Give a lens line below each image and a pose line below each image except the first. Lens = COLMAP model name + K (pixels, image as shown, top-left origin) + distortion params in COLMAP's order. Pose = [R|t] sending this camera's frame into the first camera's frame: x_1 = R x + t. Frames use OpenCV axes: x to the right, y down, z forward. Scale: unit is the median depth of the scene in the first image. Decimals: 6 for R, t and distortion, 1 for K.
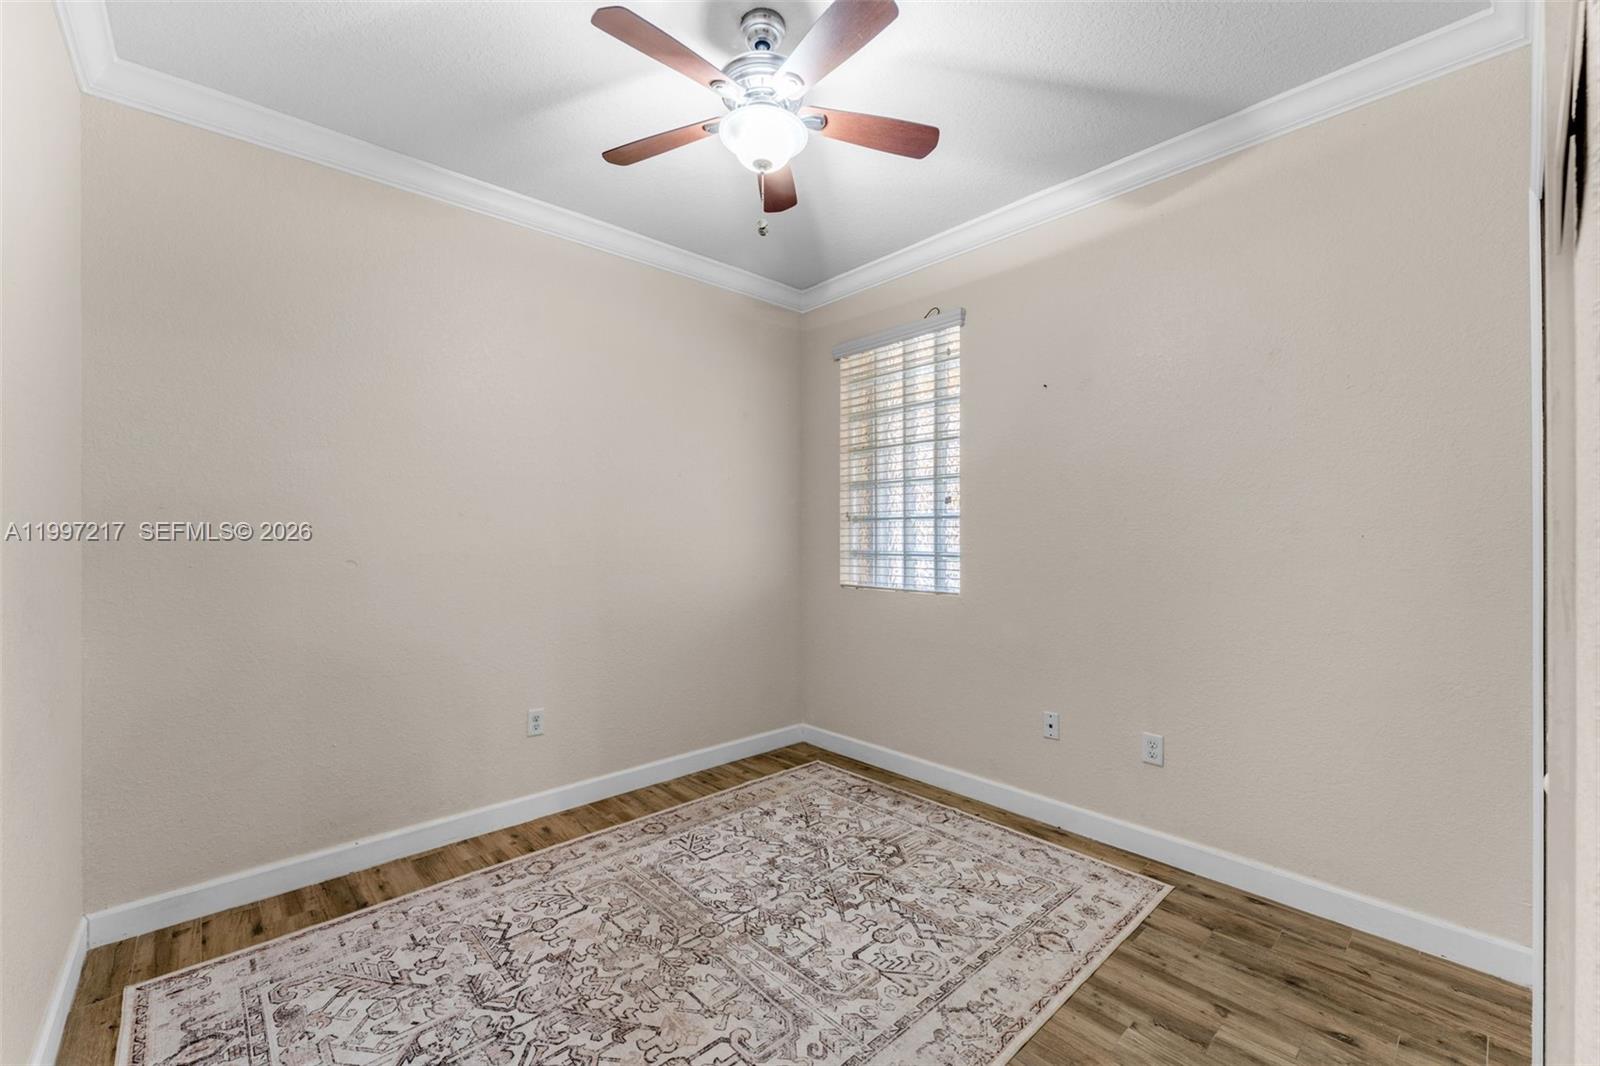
lens RADIAL K [[649.7, 0, 801.6], [0, 649.7, 533.7], [0, 0, 1]] dist [0.000144, -0.000111]
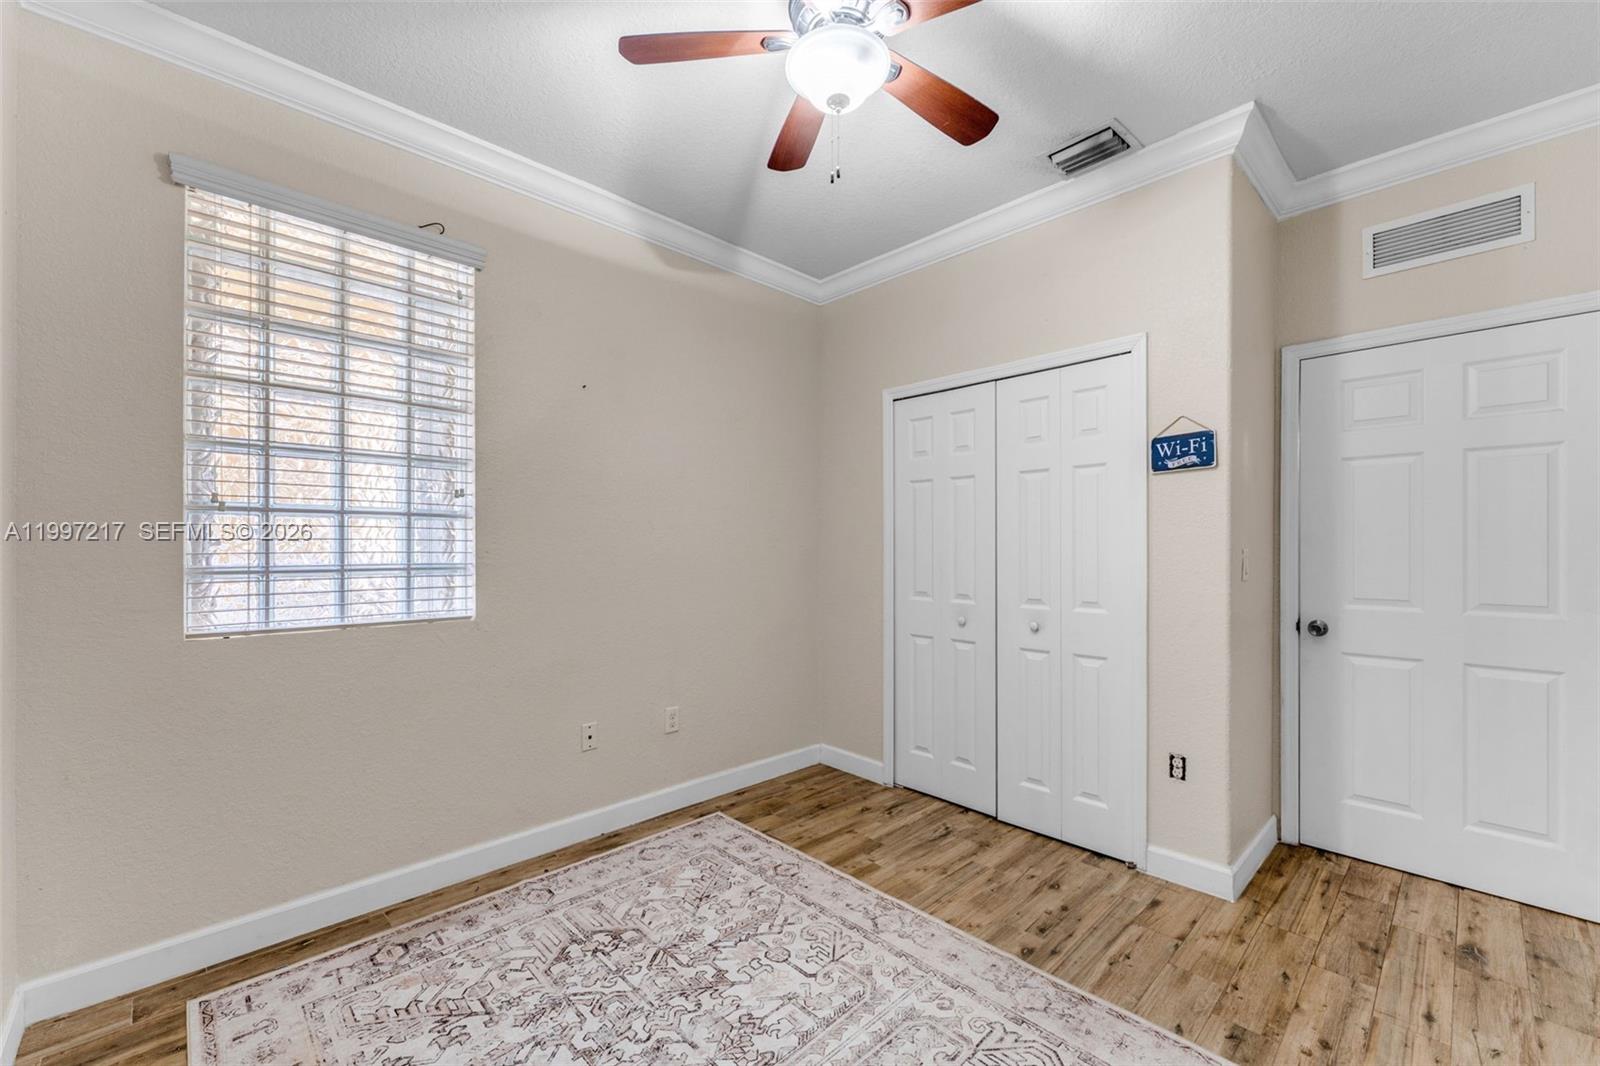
lens RADIAL K [[649.7, 0, 802.2], [0, 649.7, 544.6], [0, 0, 1]] dist [0.000144, -0.000111]
pose [[-0.029722, 0.004310, 0.999549, -0.696388], [-0.007542, 0.999961, -0.004536, 0.010126], [-0.999530, -0.007673, -0.029688, 0.823217]]
